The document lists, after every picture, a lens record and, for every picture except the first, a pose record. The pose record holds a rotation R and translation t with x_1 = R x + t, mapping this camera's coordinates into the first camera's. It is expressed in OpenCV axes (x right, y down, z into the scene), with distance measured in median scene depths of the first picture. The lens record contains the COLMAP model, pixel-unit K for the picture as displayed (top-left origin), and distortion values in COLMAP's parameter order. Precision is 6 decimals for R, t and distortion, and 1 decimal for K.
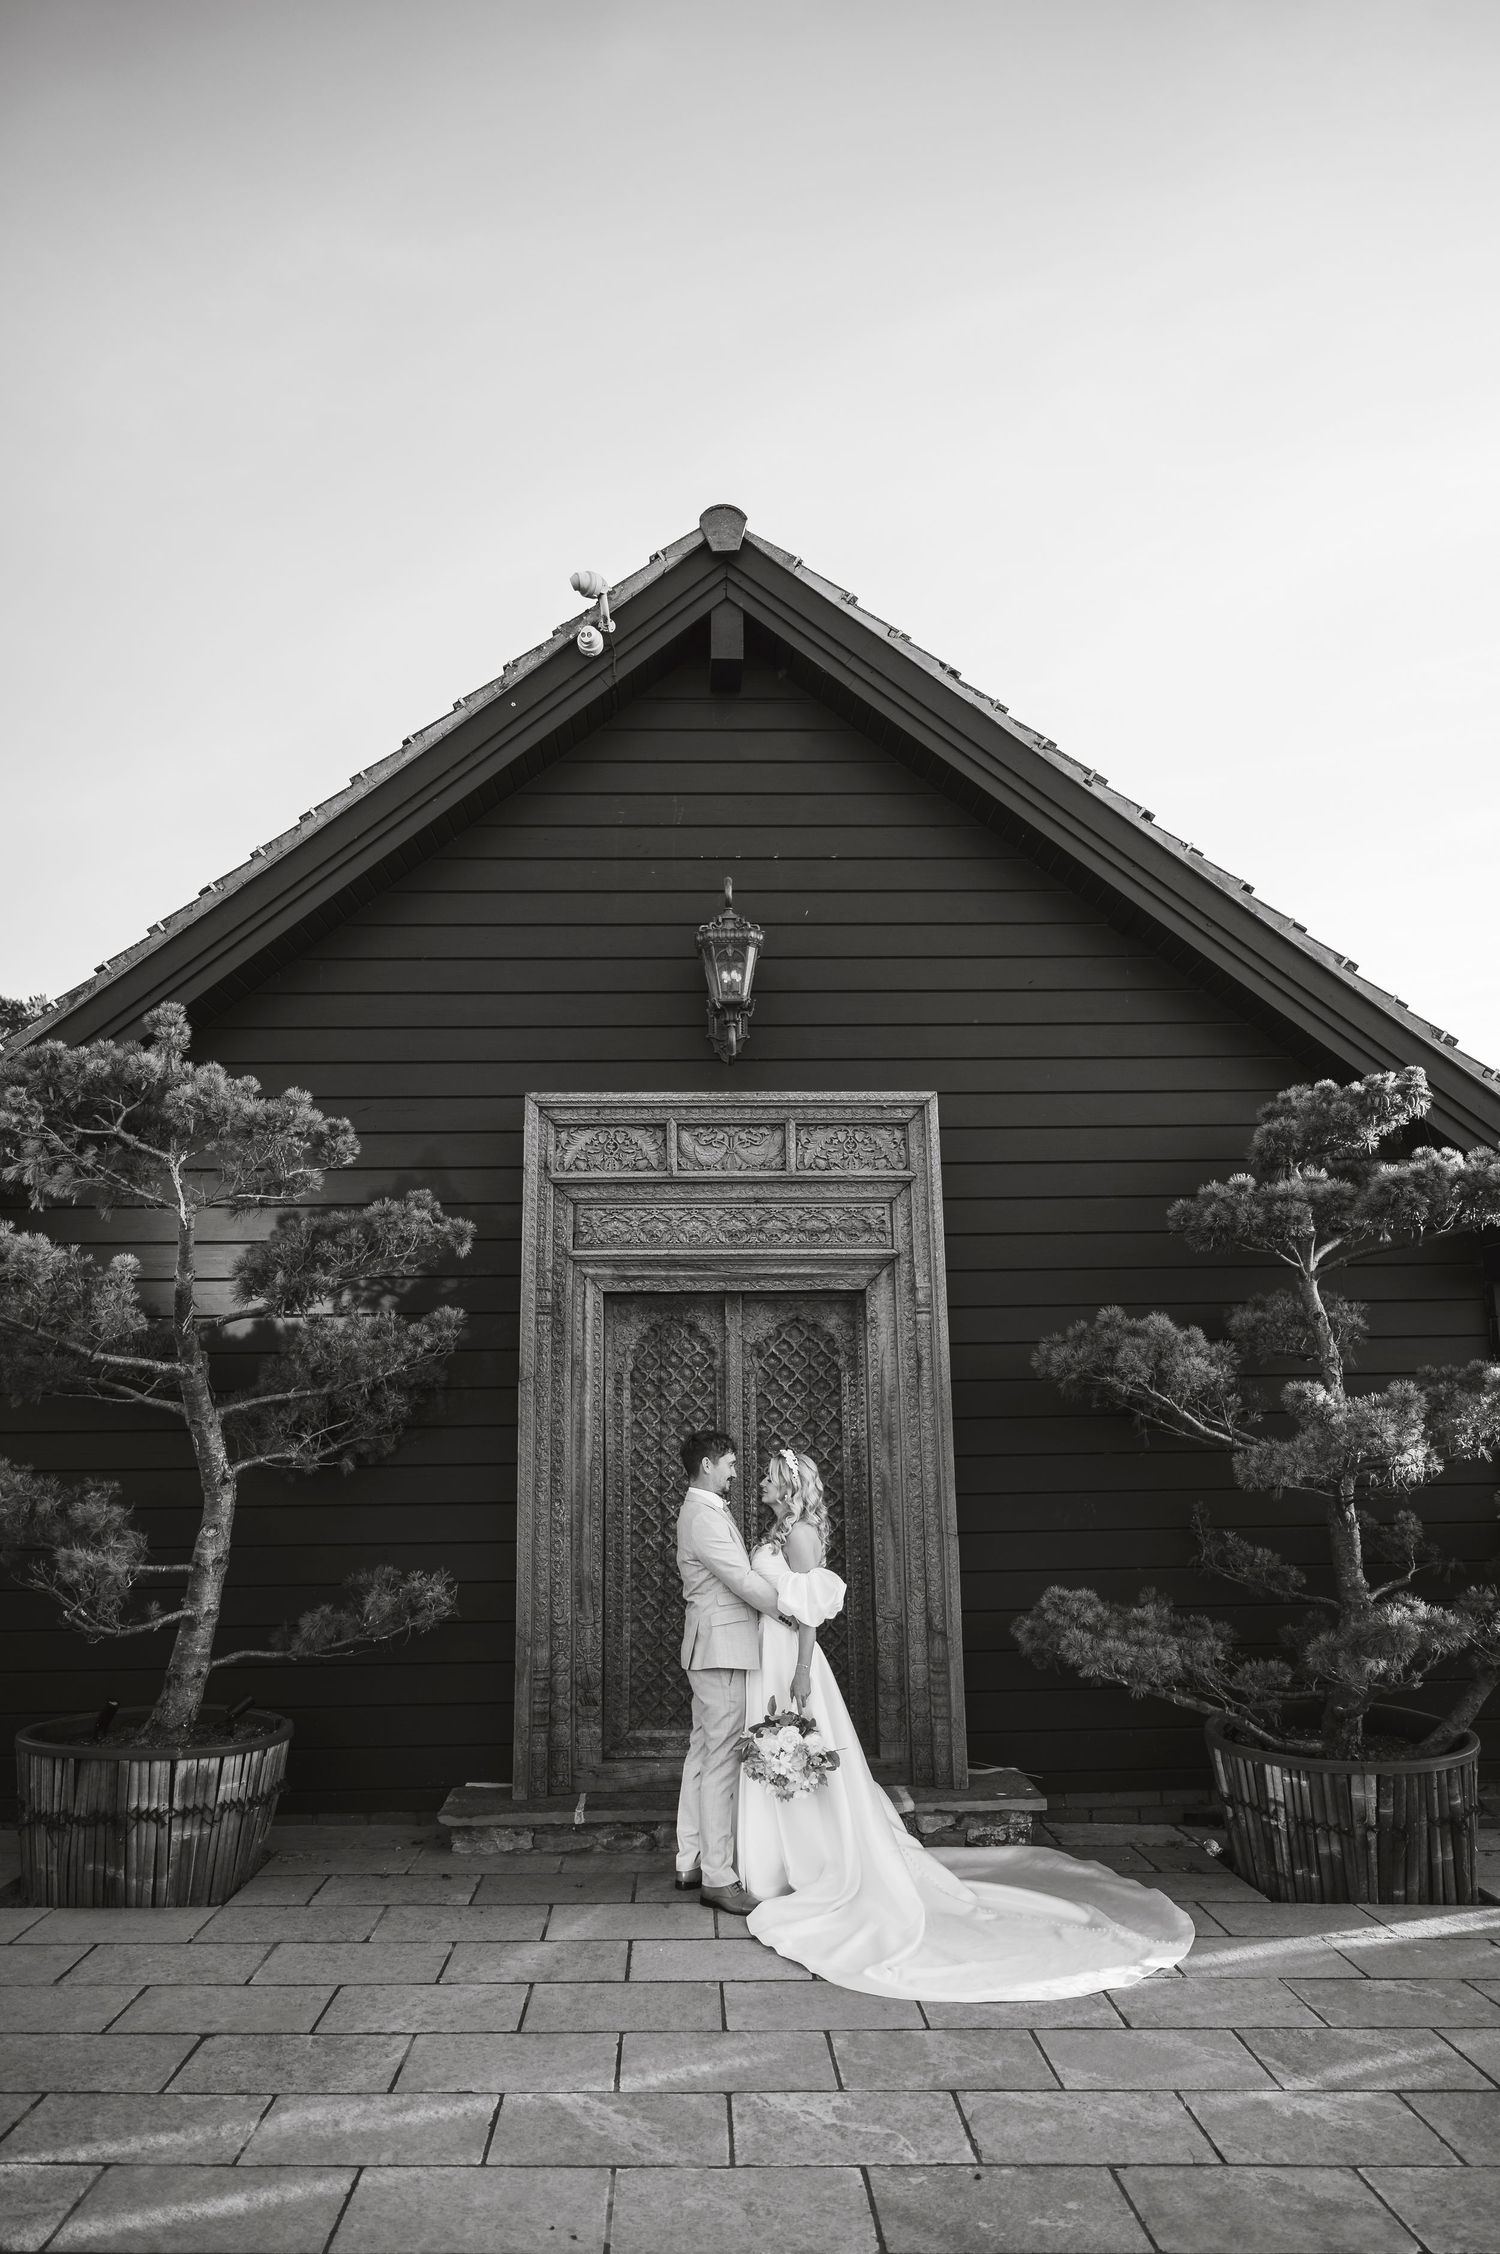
lens RADIAL K [[1550.5, 0, 741.0], [0, 1550.5, 1124.2], [0, 0, 1]] dist [0.005178, 0.005651]
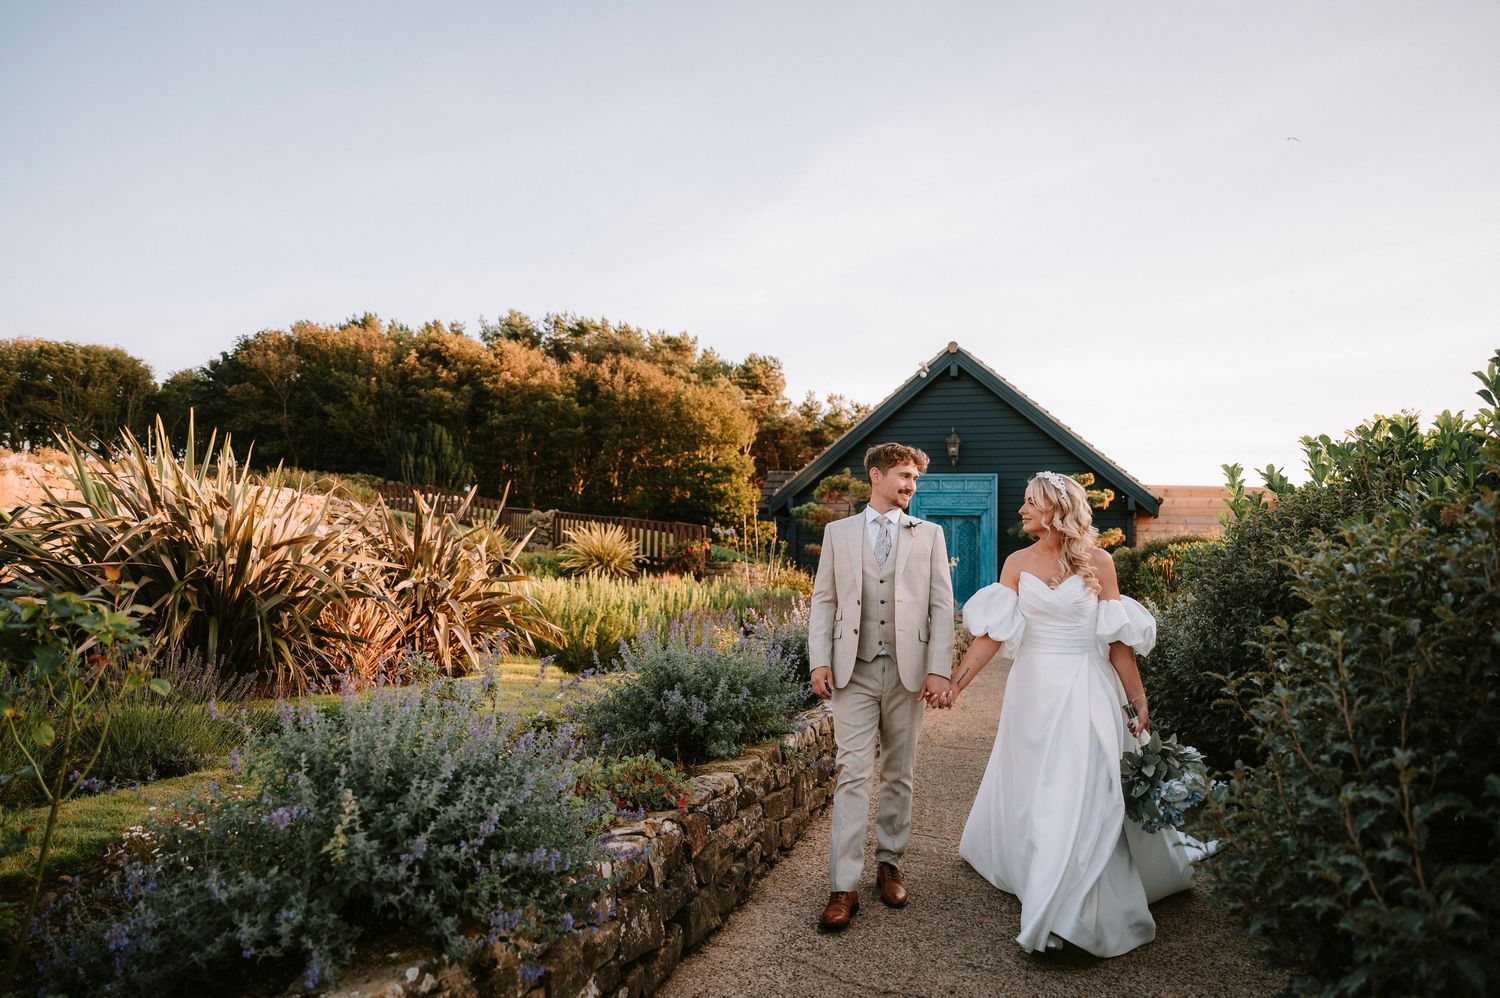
lens RADIAL K [[1031.8, 0, 749.0], [0, 1031.8, 492.4], [0, 0, 1]] dist [0.005178, 0.005651]
pose [[0.949205, 0.012098, -0.314425, 0.416823], [0.029445, 0.991460, 0.127040, -0.404256], [0.313277, -0.129845, 0.940743, -2.297062]]
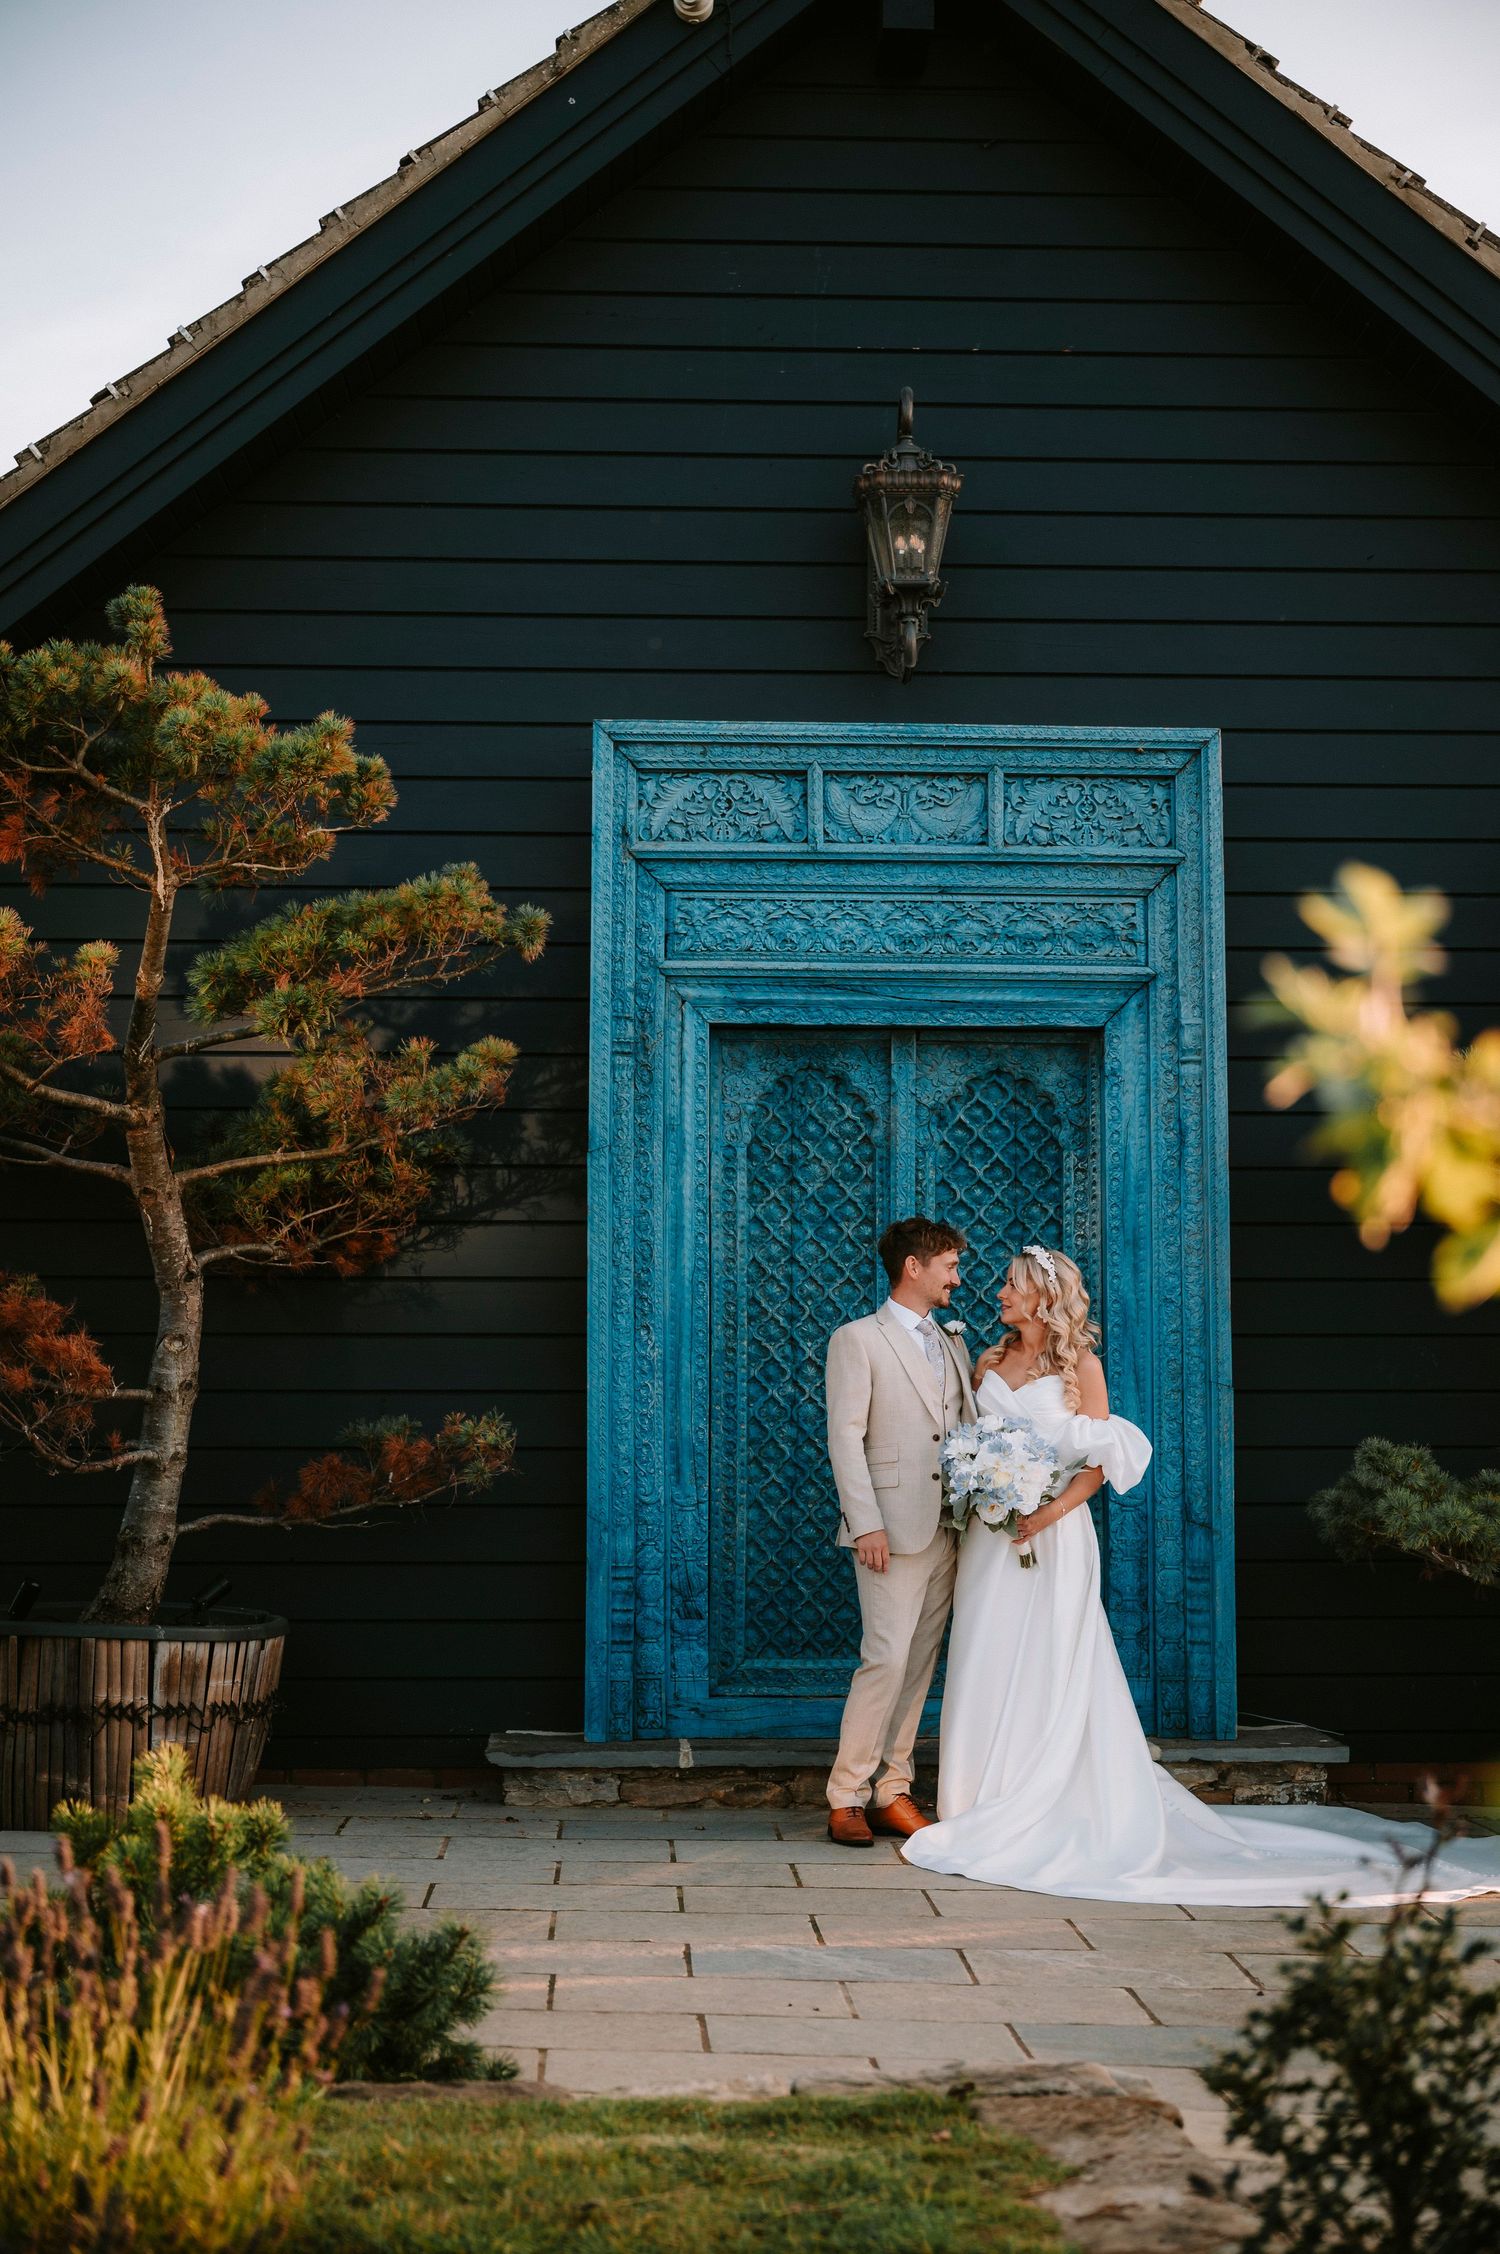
lens RADIAL K [[3240.3, 0, 752.6], [0, 3240.3, 1130.2], [0, 0, 1]] dist [0.004823, 0.000000]
pose [[0.999855, 0.016400, 0.004575, -0.078727], [-0.016807, 0.993659, 0.111174, -0.001236], [-0.002722, -0.111234, 0.993790, -0.397410]]
